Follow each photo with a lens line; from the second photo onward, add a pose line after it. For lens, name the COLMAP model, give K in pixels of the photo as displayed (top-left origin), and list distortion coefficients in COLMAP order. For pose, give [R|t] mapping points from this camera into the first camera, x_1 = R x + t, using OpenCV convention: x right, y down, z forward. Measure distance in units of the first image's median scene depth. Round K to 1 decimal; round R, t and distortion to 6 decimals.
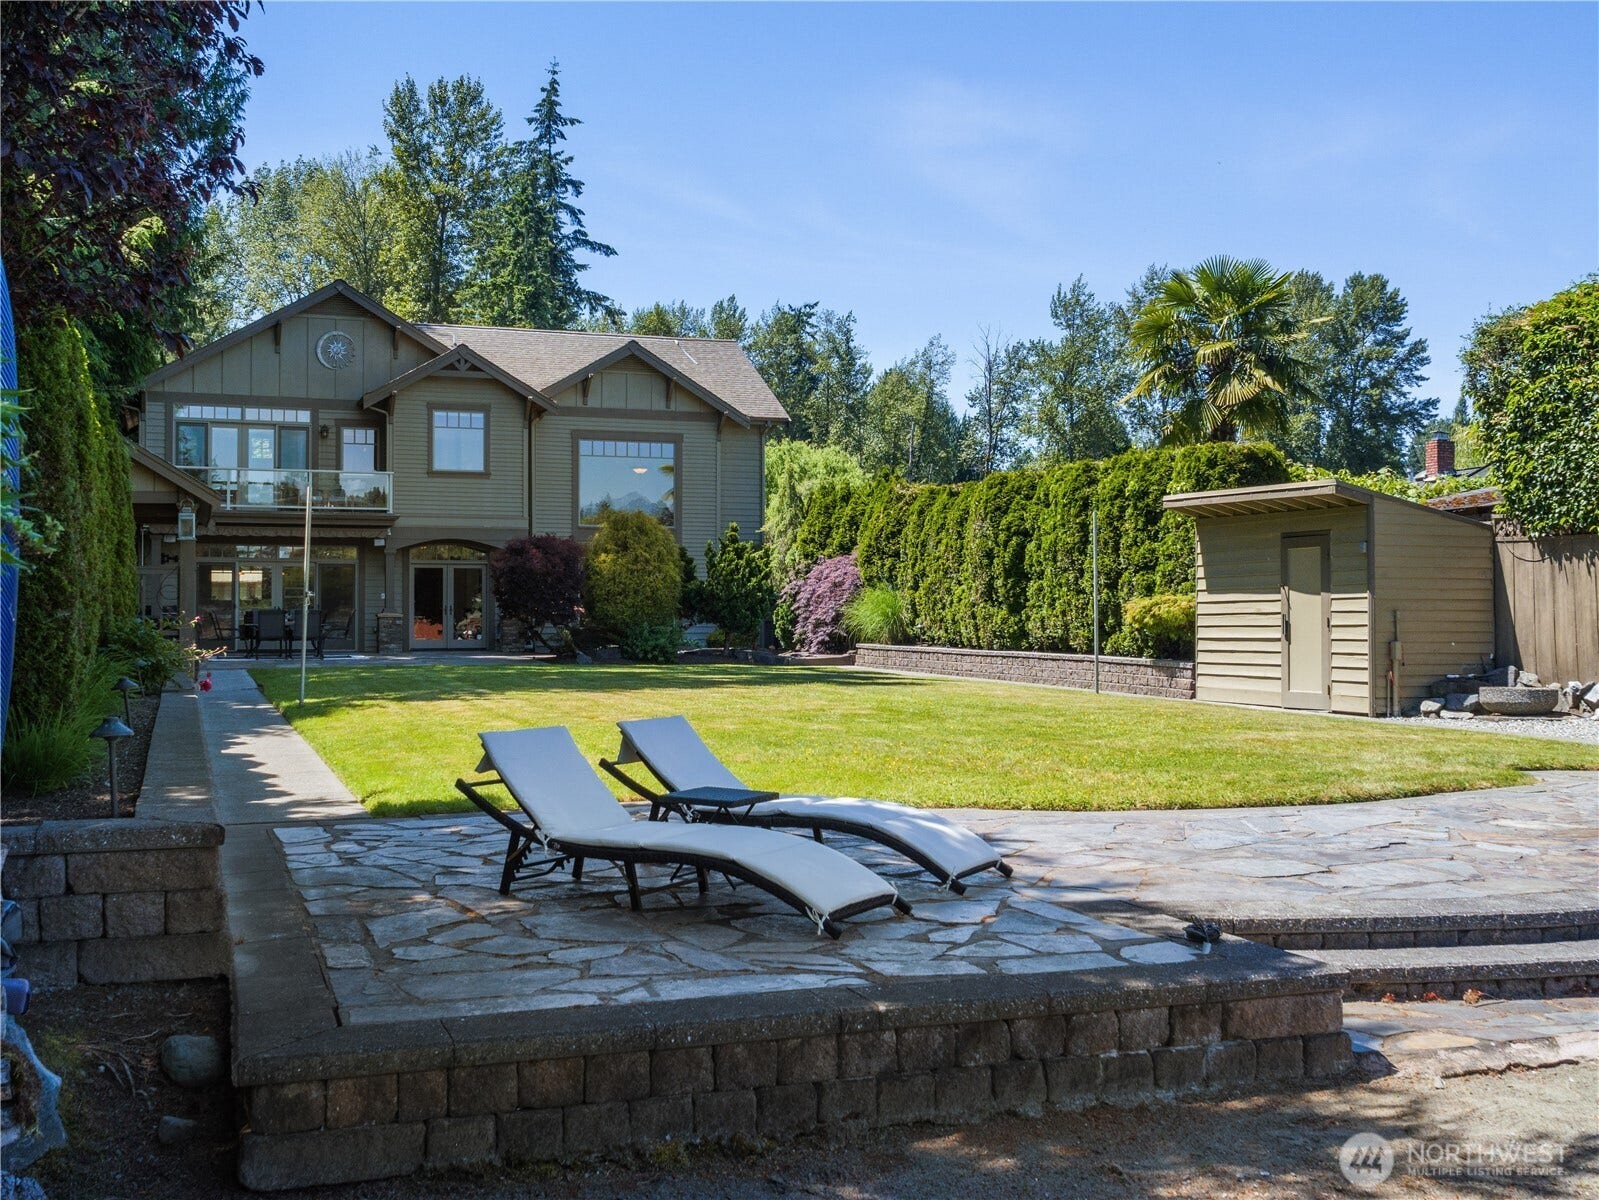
lens RADIAL K [[1789.1, 0, 799.5], [0, 1789.1, 566.0], [0, 0, 1]] dist [0.006400, -0.007635]
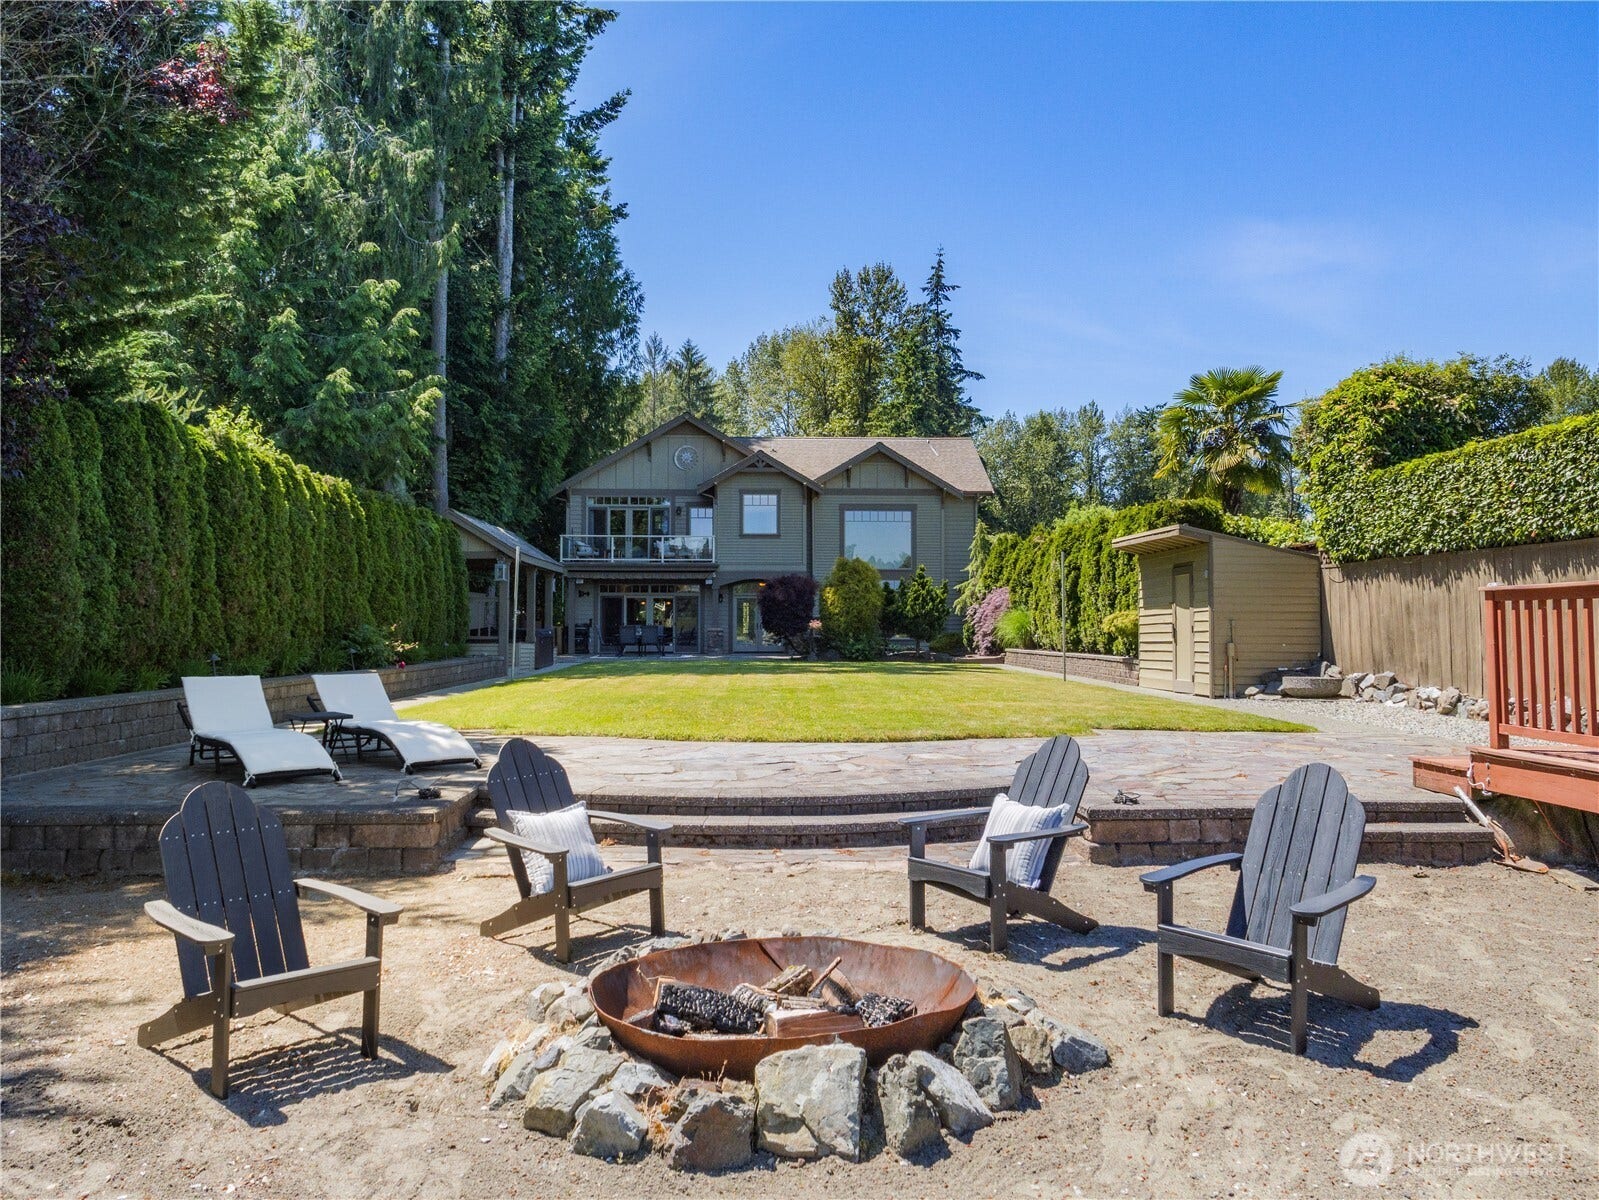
lens RADIAL K [[1279.9, 0, 820.4], [0, 1279.9, 591.9], [0, 0, 1]] dist [-0.010428, 0.010390]
pose [[0.949557, -0.010591, -0.313415, 0.213787], [0.008496, 0.999932, -0.008049, 0.005439], [0.313478, 0.004980, 0.949582, -0.010852]]
